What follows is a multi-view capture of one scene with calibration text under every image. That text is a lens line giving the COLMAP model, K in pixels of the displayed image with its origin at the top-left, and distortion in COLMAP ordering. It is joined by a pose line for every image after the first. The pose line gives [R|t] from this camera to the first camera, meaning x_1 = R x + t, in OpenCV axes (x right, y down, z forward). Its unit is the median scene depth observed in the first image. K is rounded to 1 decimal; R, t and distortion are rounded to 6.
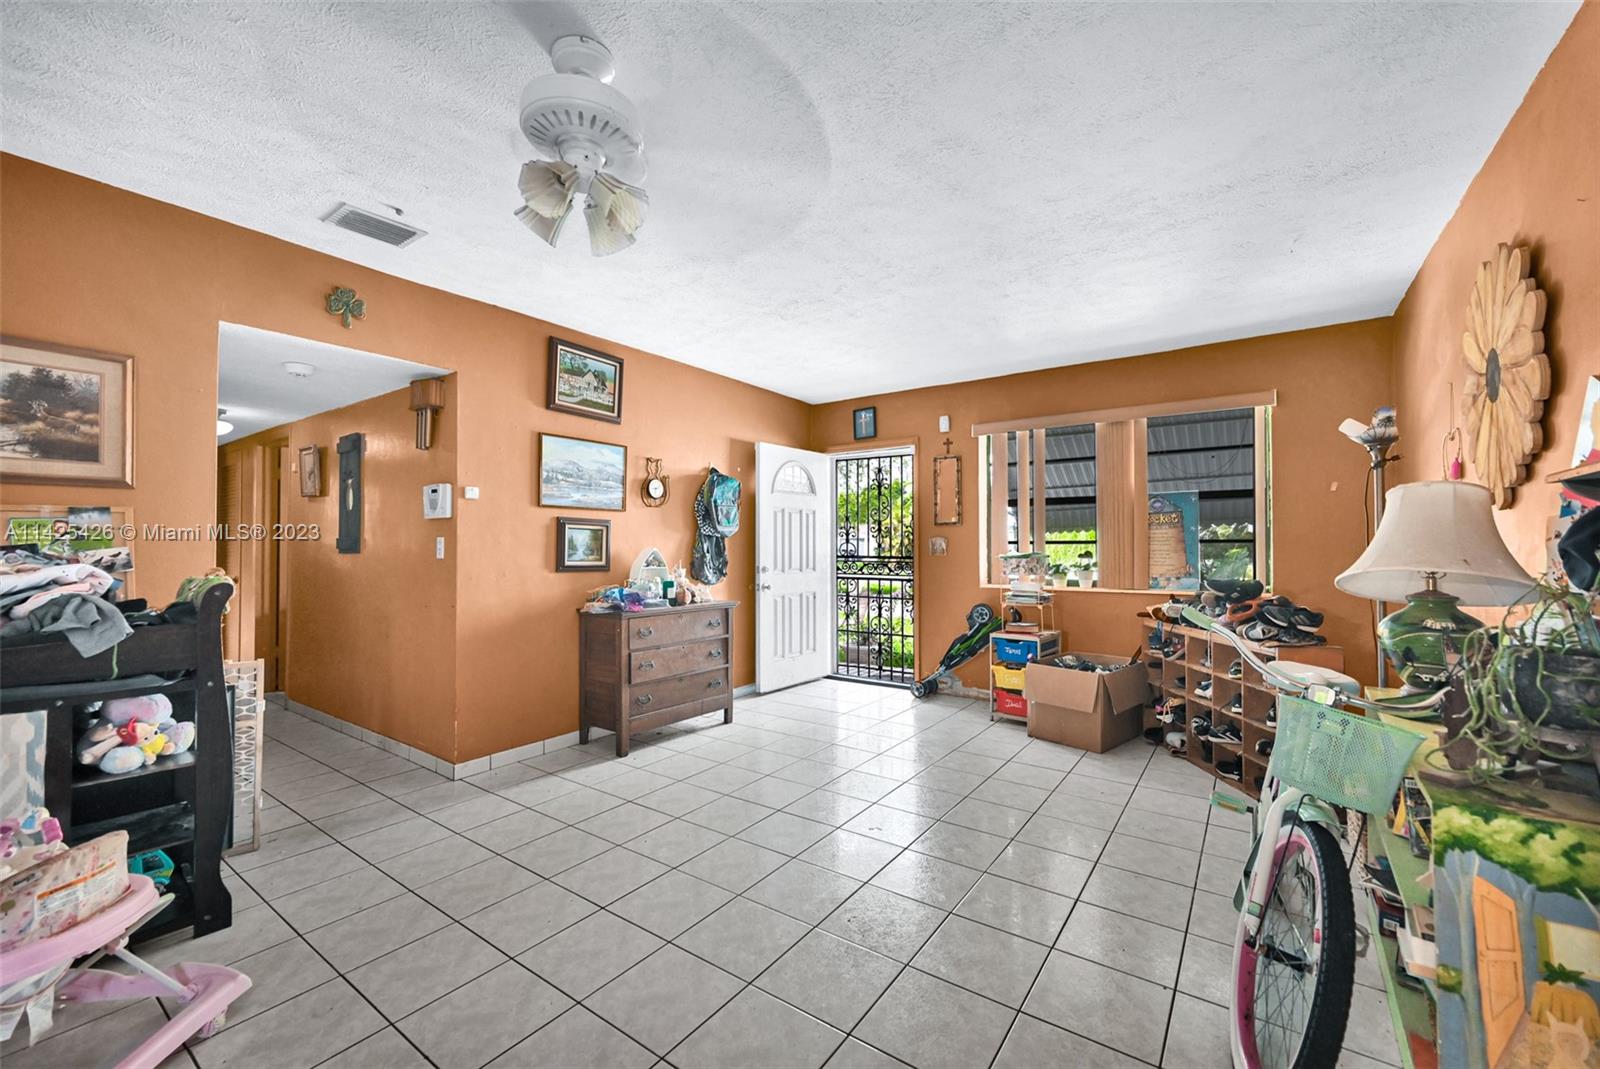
lens RADIAL K [[644.1, 0, 806.7], [0, 644.1, 537.1], [0, 0, 1]] dist [0.001209, -0.000117]
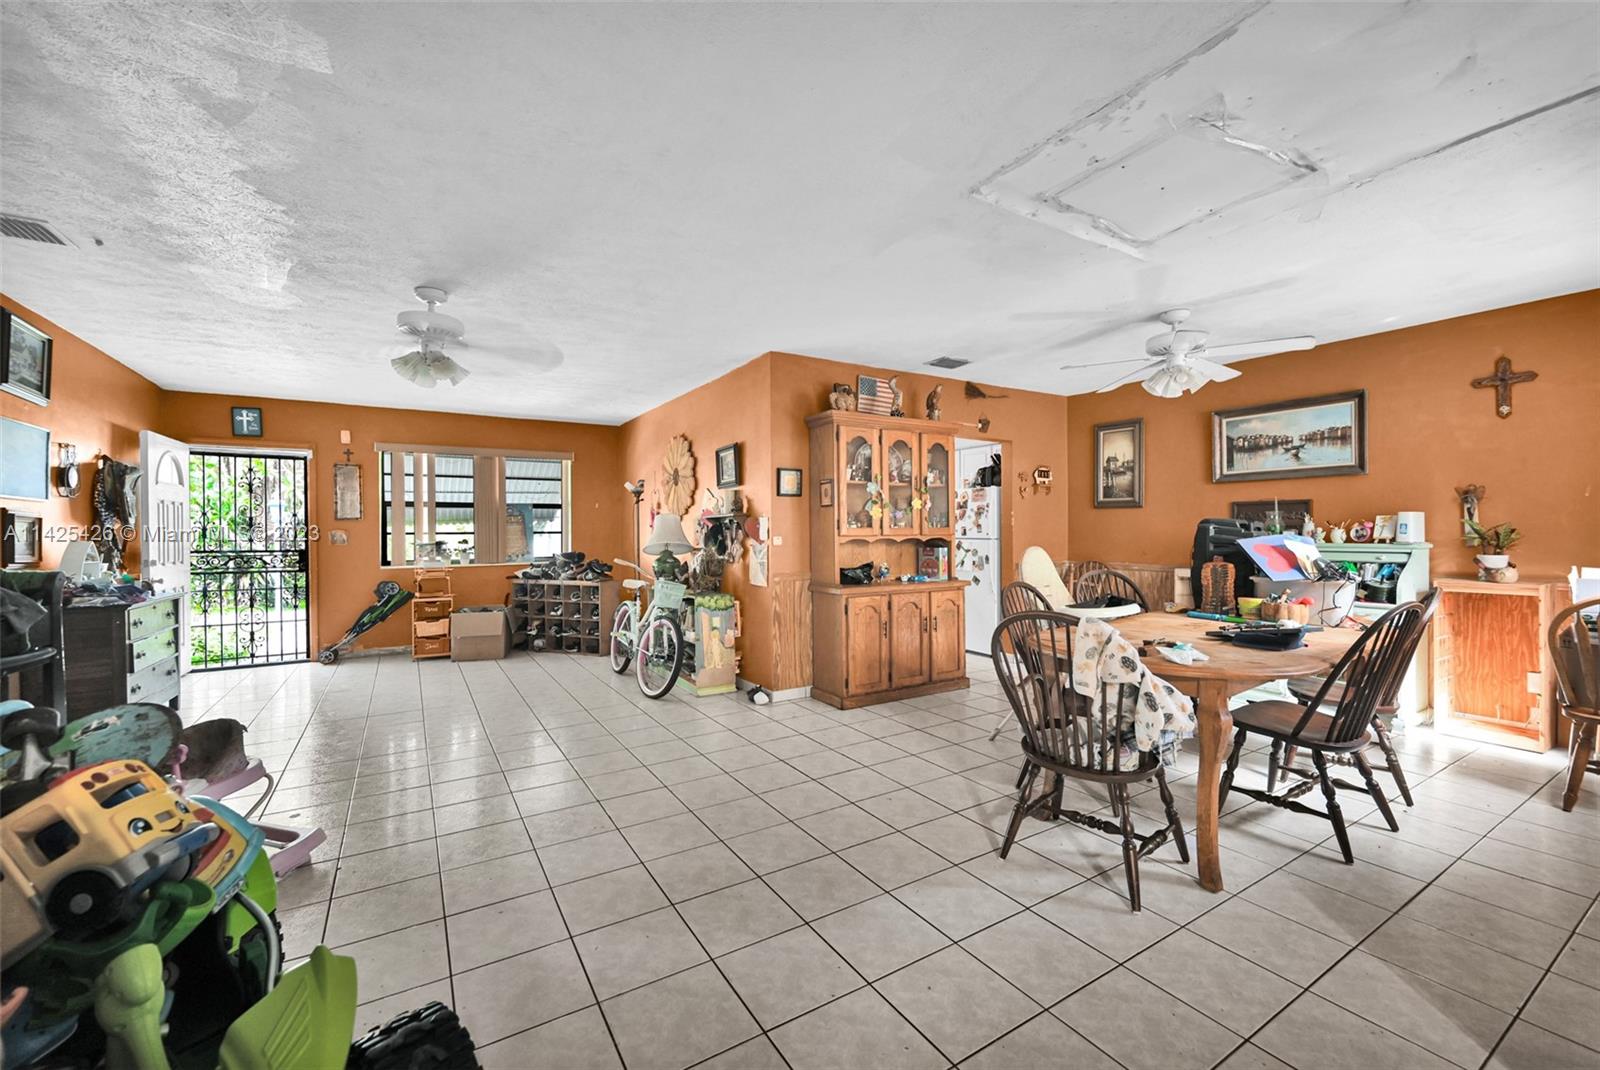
lens RADIAL K [[644.1, 0, 806.7], [0, 644.1, 537.6], [0, 0, 1]] dist [0.001209, -0.000117]
pose [[0.392371, -0.009326, 0.919760, -0.650144], [-0.005446, 0.999908, 0.012462, -0.006081], [-0.919791, -0.009899, 0.392284, -0.325349]]
